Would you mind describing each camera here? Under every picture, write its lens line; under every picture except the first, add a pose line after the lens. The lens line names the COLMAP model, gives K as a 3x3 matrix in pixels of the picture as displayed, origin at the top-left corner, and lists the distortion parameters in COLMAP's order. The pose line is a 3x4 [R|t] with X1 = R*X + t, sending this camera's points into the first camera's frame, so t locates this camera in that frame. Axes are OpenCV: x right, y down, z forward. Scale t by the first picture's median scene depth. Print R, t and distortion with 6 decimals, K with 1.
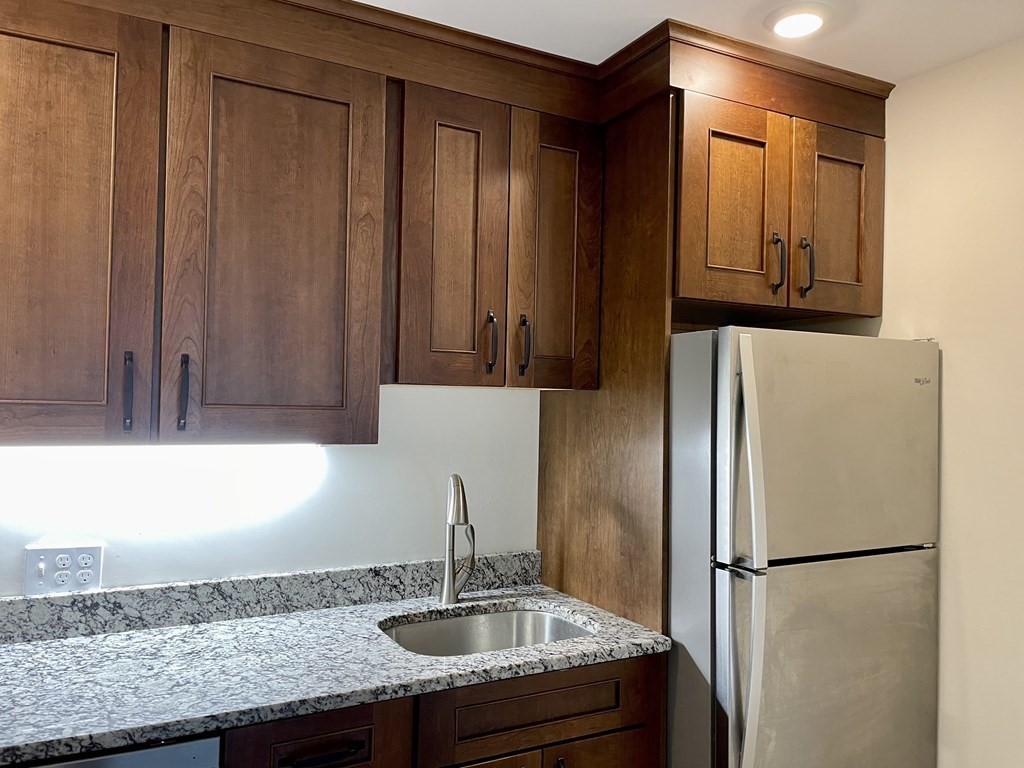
lens RADIAL K [[778.9, 0, 510.5], [0, 778.9, 389.3], [0, 0, 1]] dist [0.094847, -0.123034]
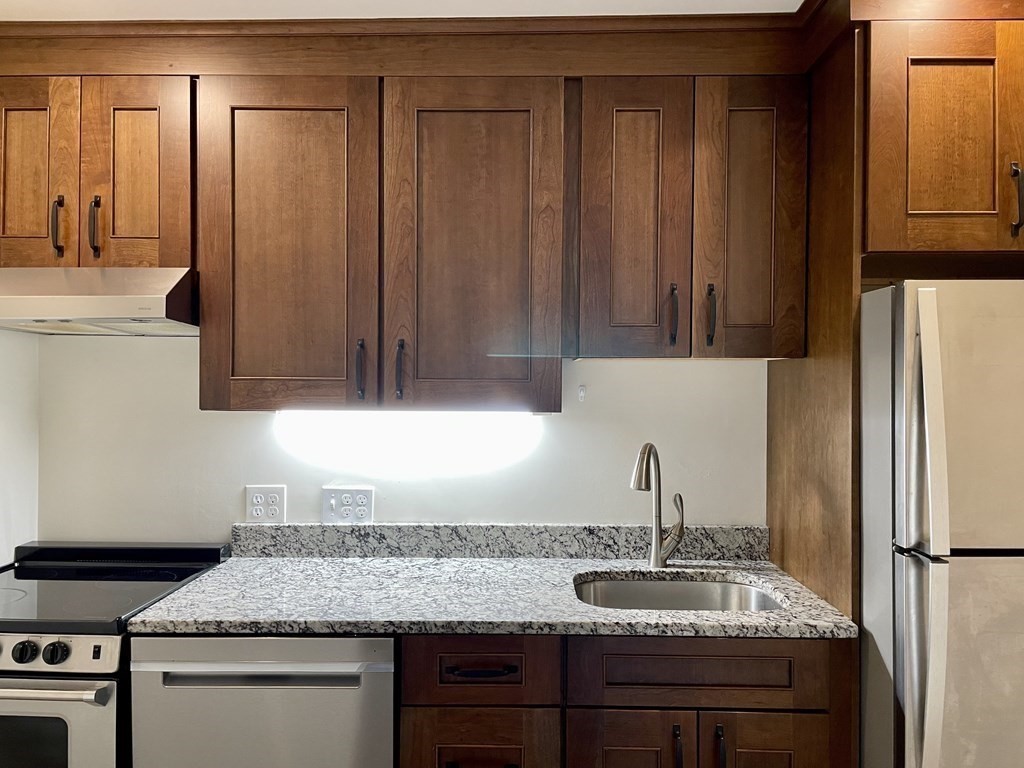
lens RADIAL K [[777.4, 0, 512.0], [0, 777.4, 384.0], [0, 0, 1]] dist [0.095020, -0.123657]
pose [[0.870020, -0.013566, -0.492829, 0.319726], [0.023025, 0.999649, 0.013129, 0.013574], [0.492478, -0.022770, 0.870027, 0.004832]]
